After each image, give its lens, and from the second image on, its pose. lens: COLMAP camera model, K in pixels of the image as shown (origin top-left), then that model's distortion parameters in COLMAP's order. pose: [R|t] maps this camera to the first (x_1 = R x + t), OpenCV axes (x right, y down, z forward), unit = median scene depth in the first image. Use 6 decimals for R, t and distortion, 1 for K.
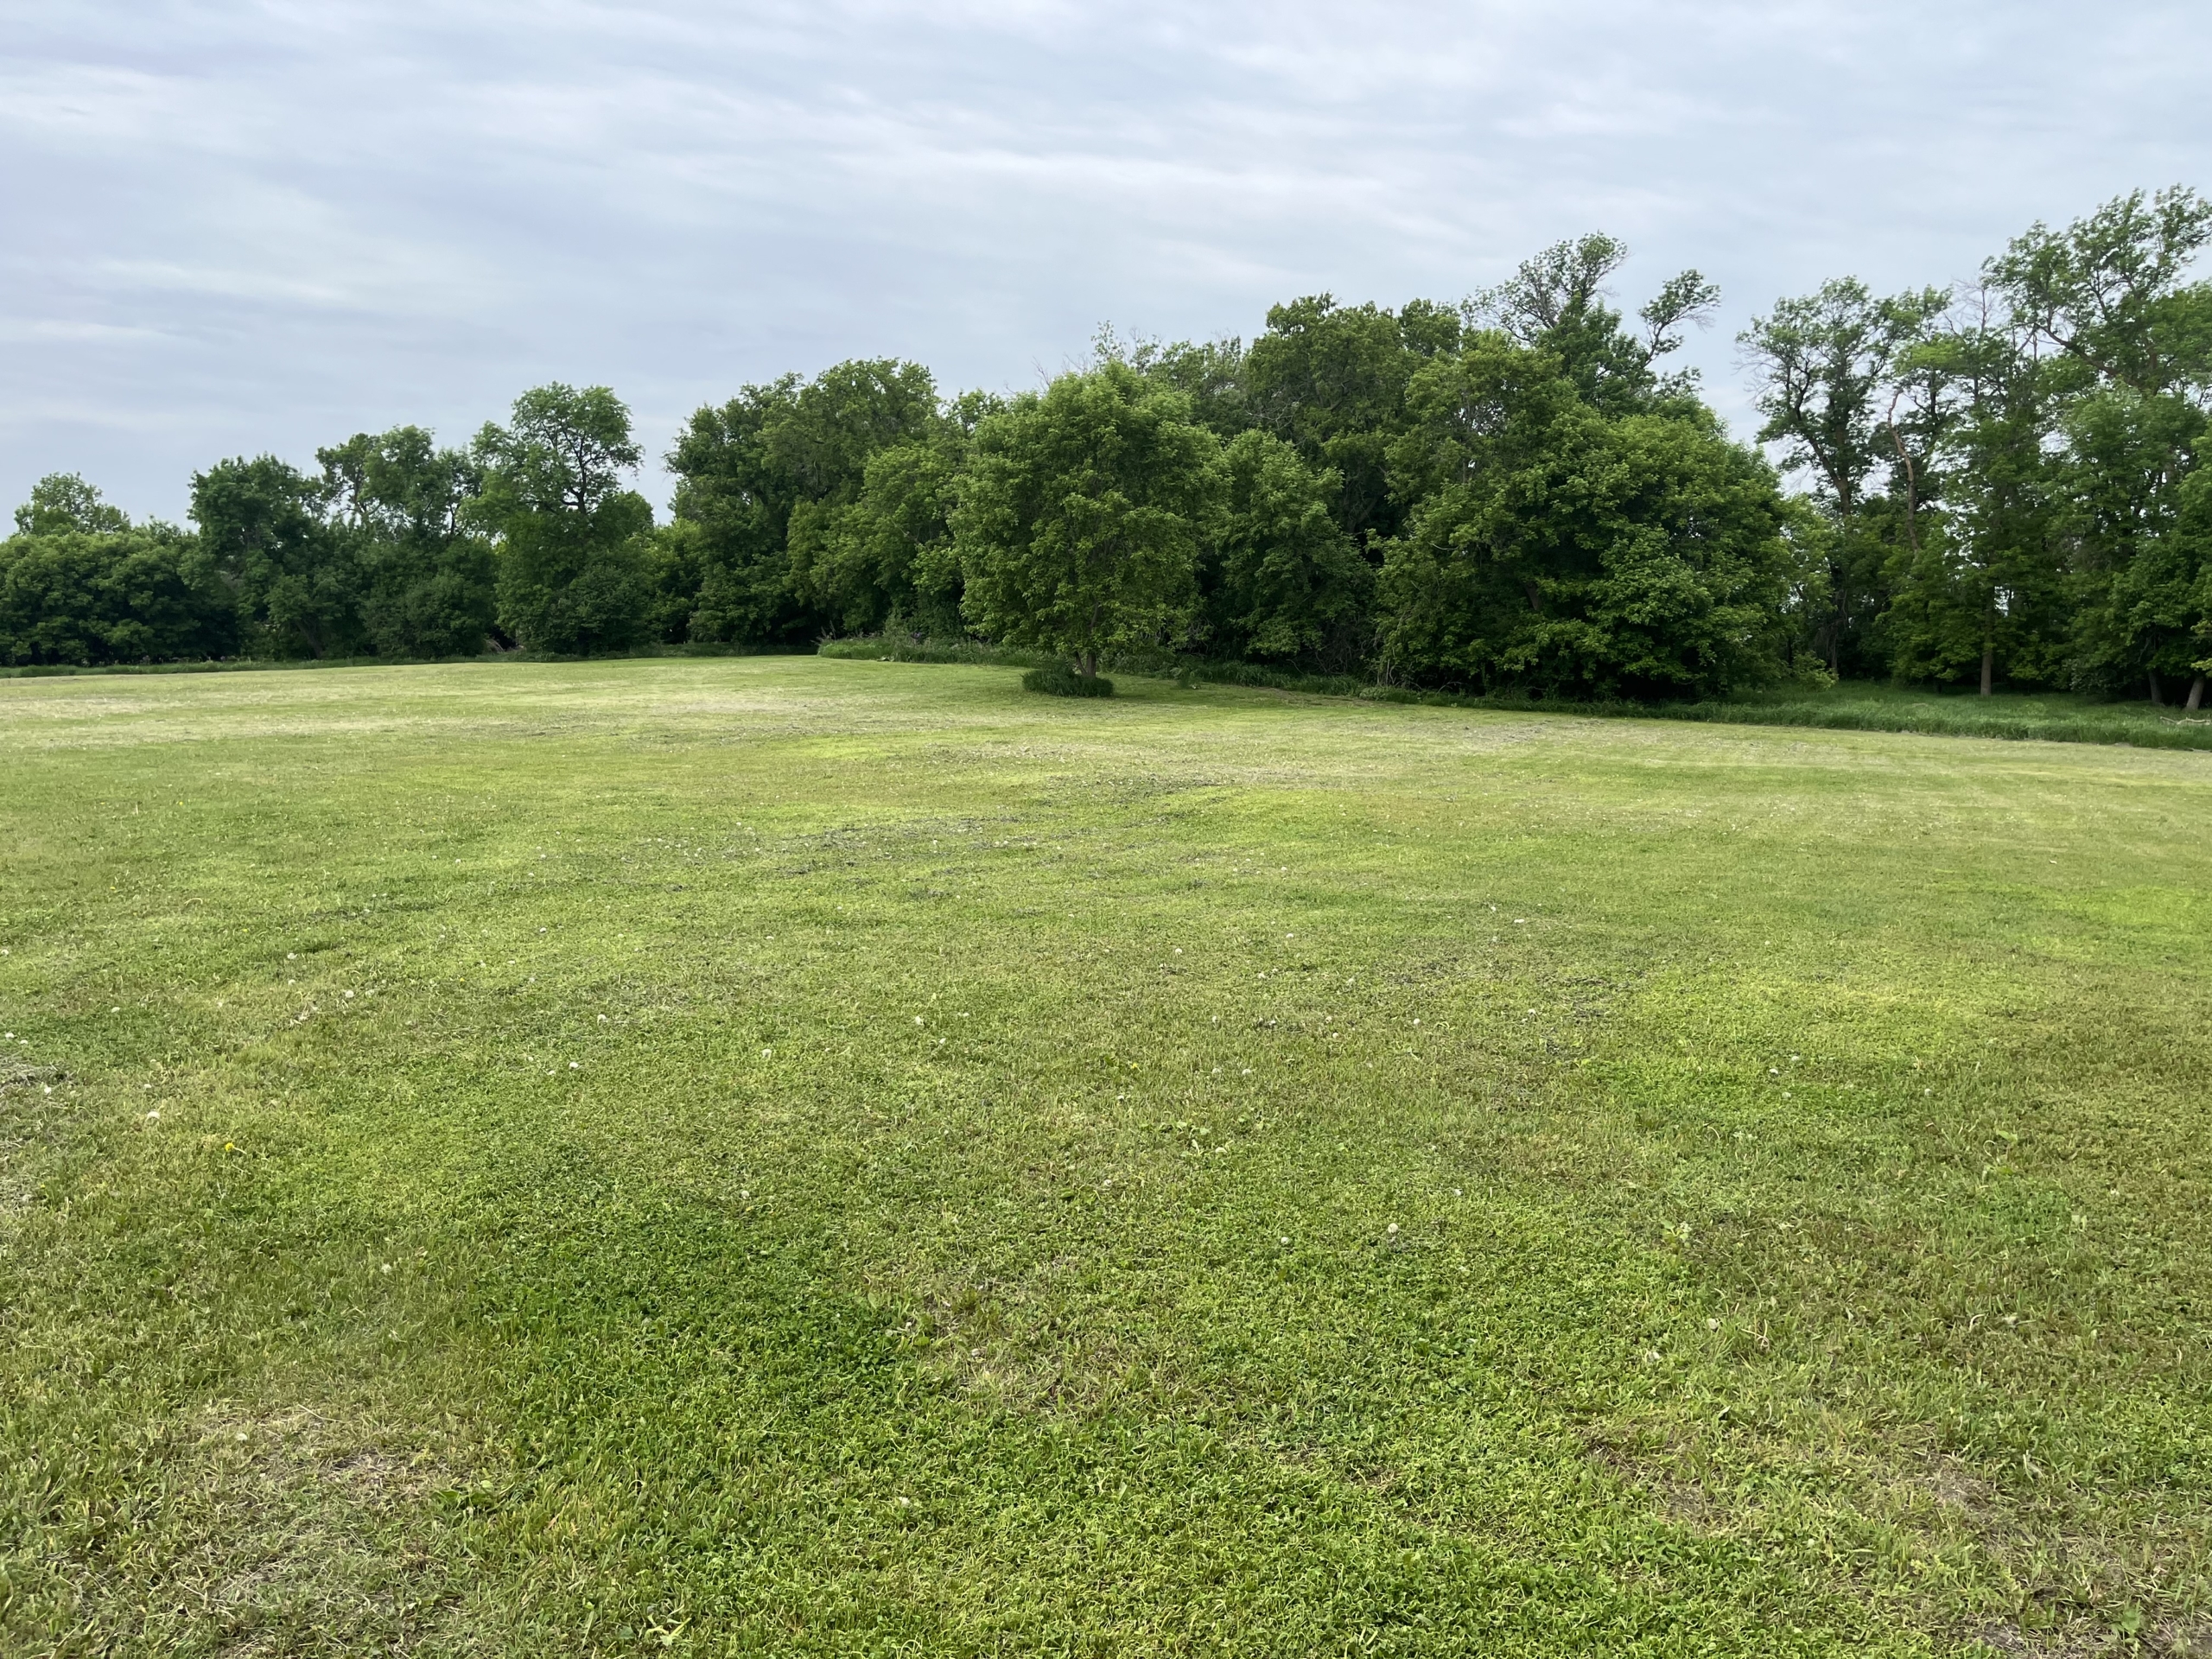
lens RADIAL K [[1709.4, 0, 1104.3], [0, 1709.4, 804.8], [0, 0, 1]] dist [0.079954, -0.085536]
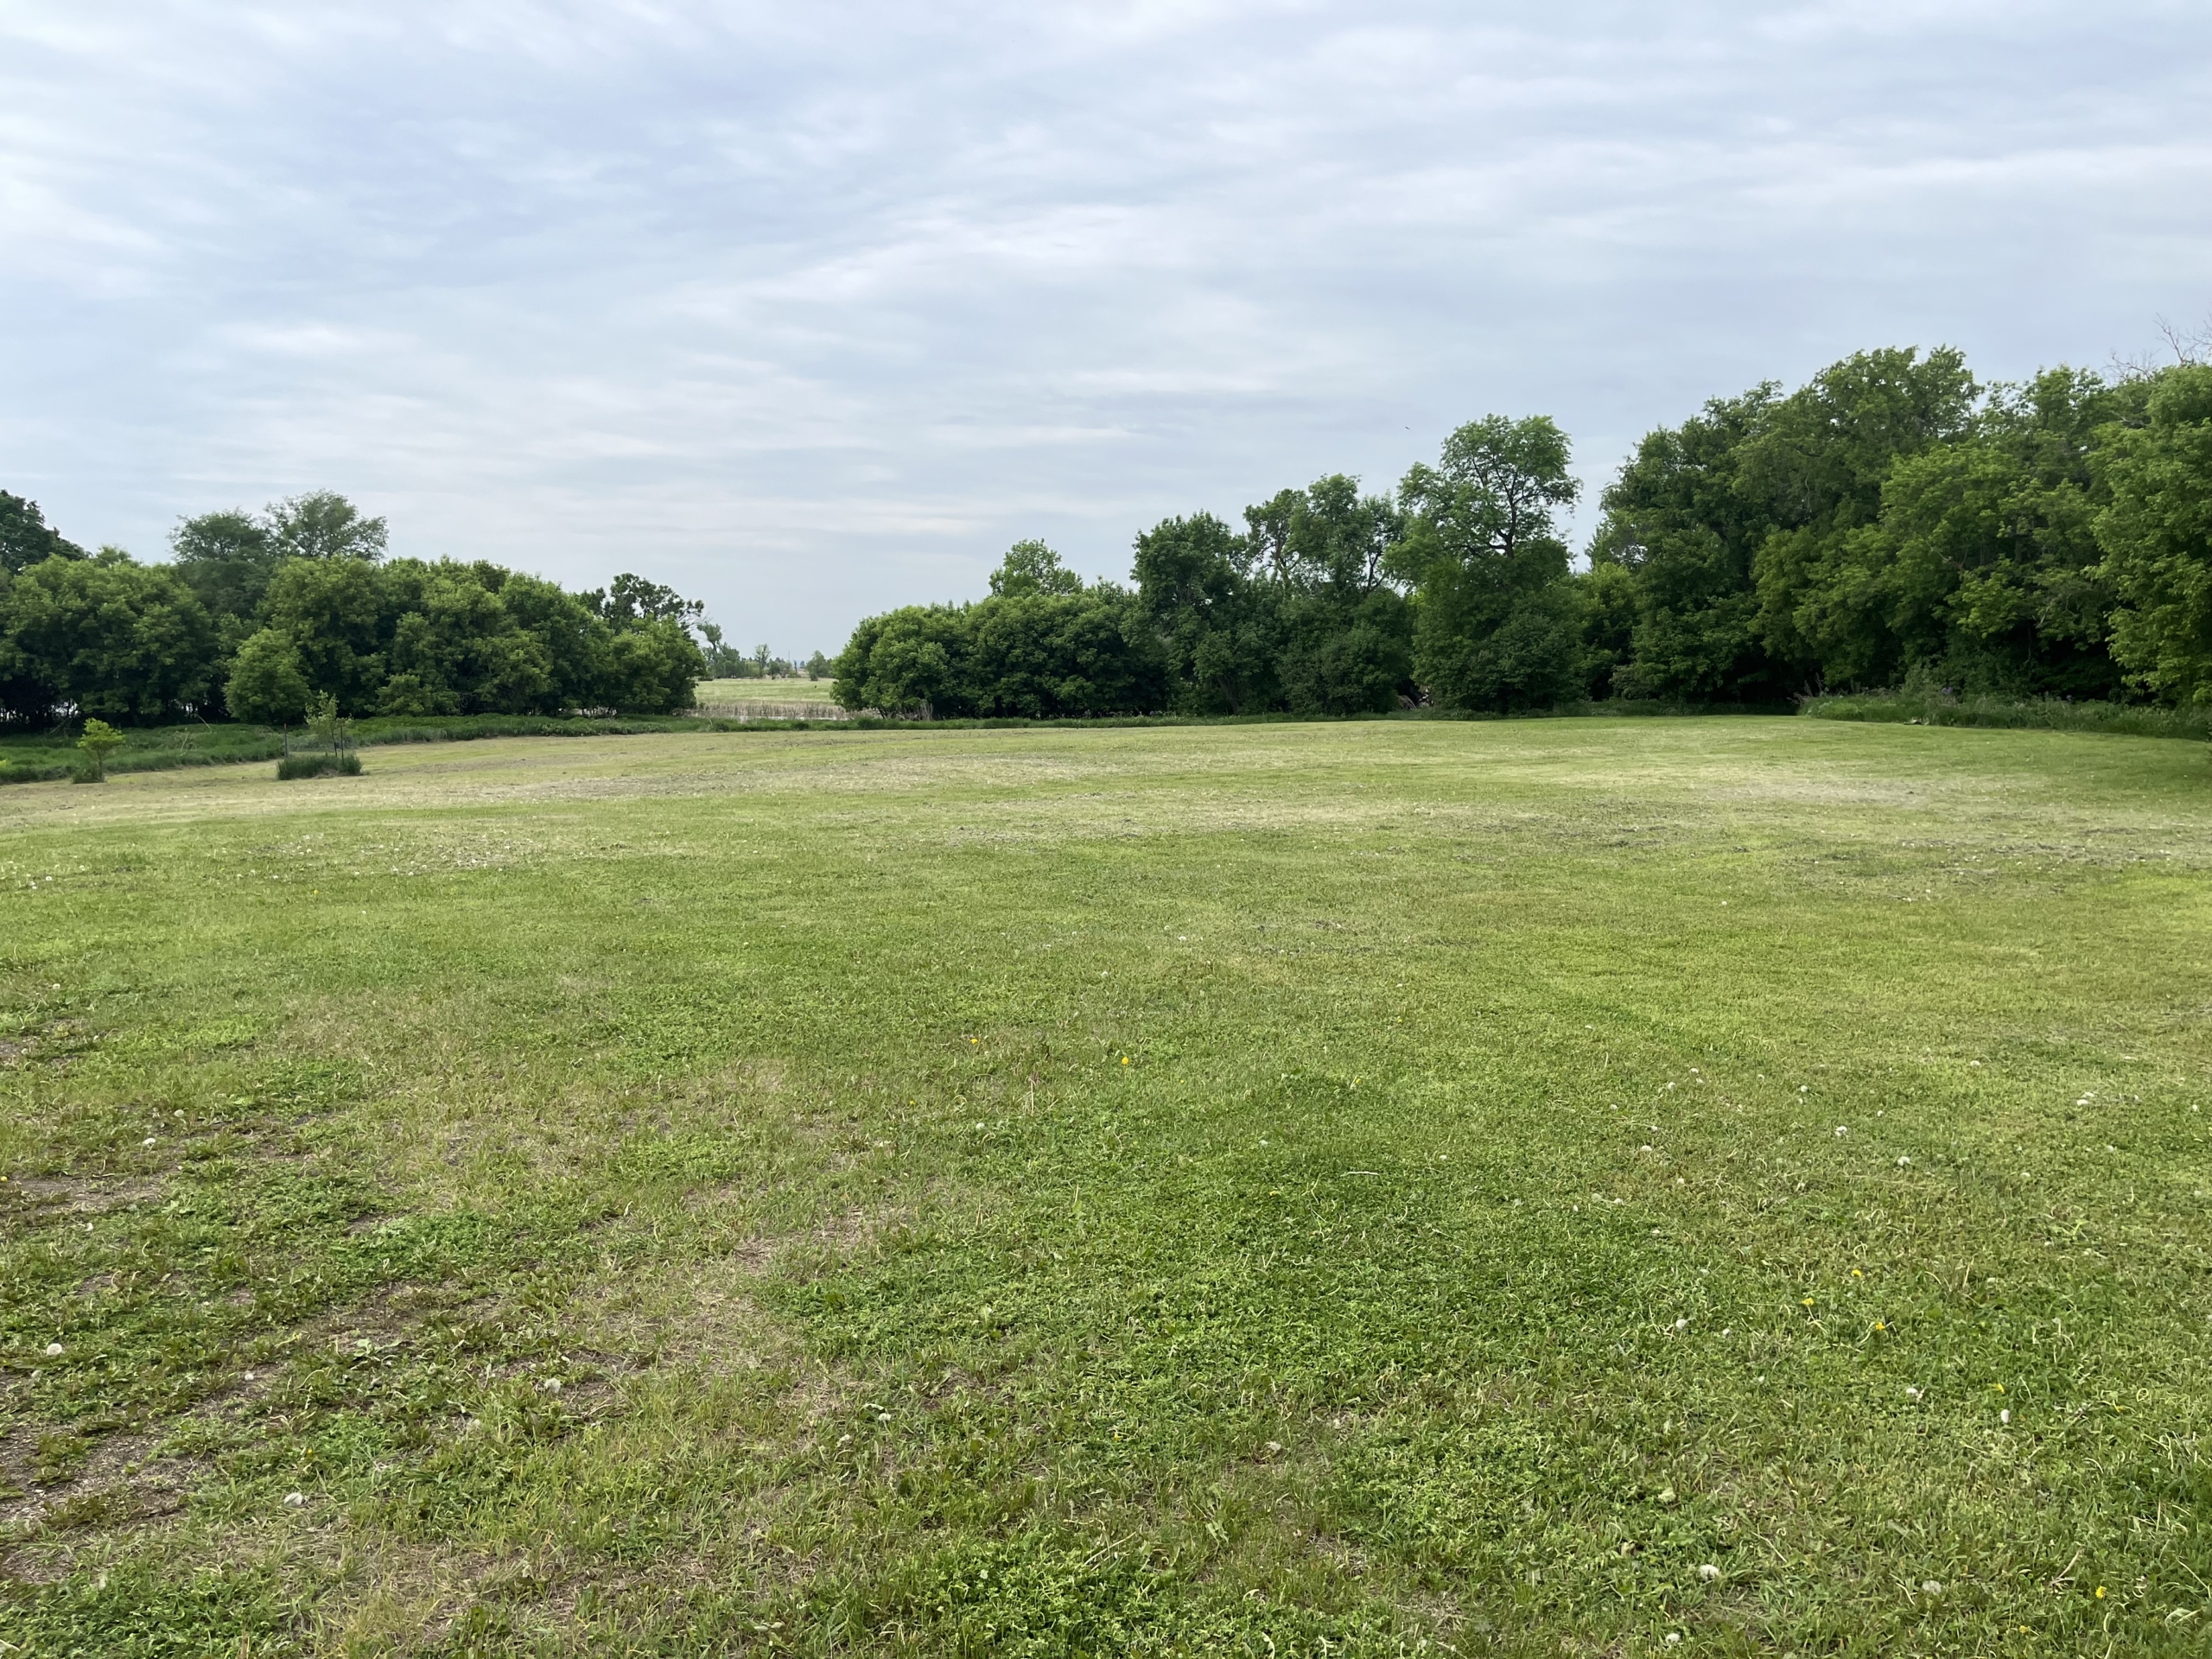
lens RADIAL K [[1709.4, 0, 1104.3], [0, 1709.4, 804.8], [0, 0, 1]] dist [0.079954, -0.085536]
pose [[0.880671, 0.038010, -0.472202, -0.058241], [-0.053625, 0.998368, -0.019649, -0.009634], [0.470684, 0.042626, 0.881271, 0.106928]]
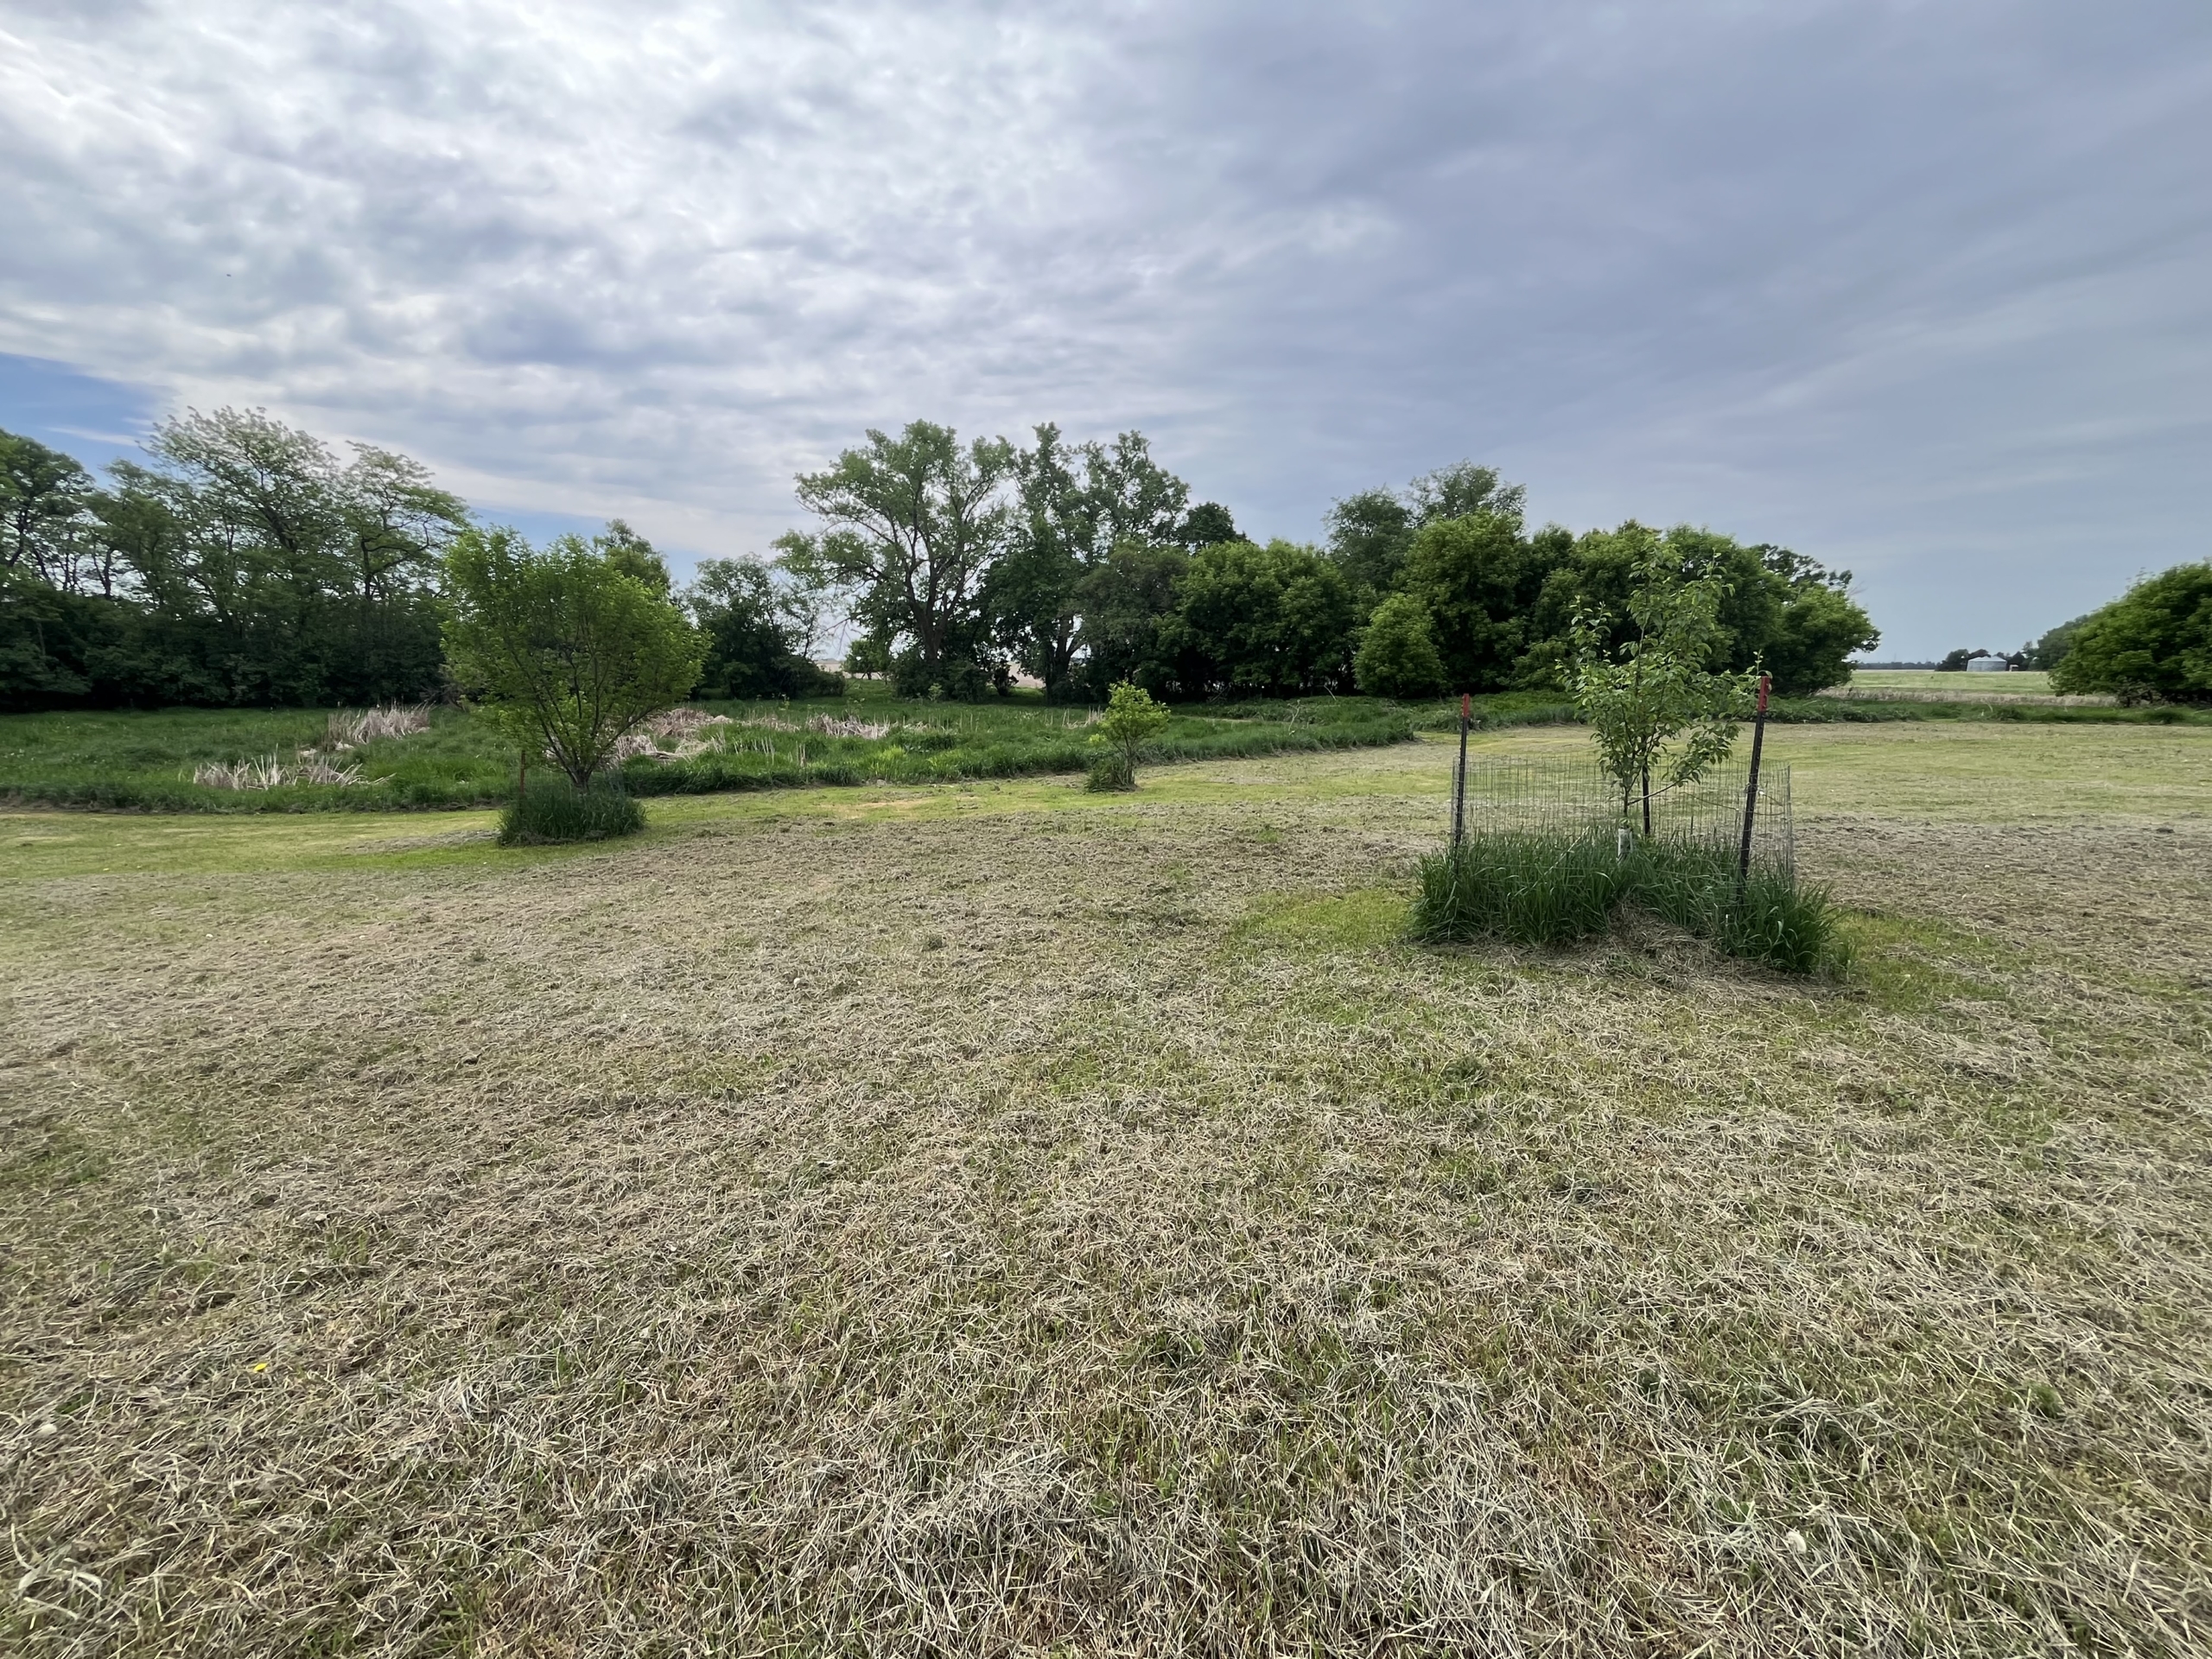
lens RADIAL K [[916.7, 0, 1099.8], [0, 916.7, 817.1], [0, 0, 1]] dist [0.001623, 0.000031]
pose [[0.314822, 0.151905, -0.936916, -0.478262], [-0.106657, 0.986520, 0.124109, -0.028230], [0.943139, 0.060857, 0.326780, 0.411972]]
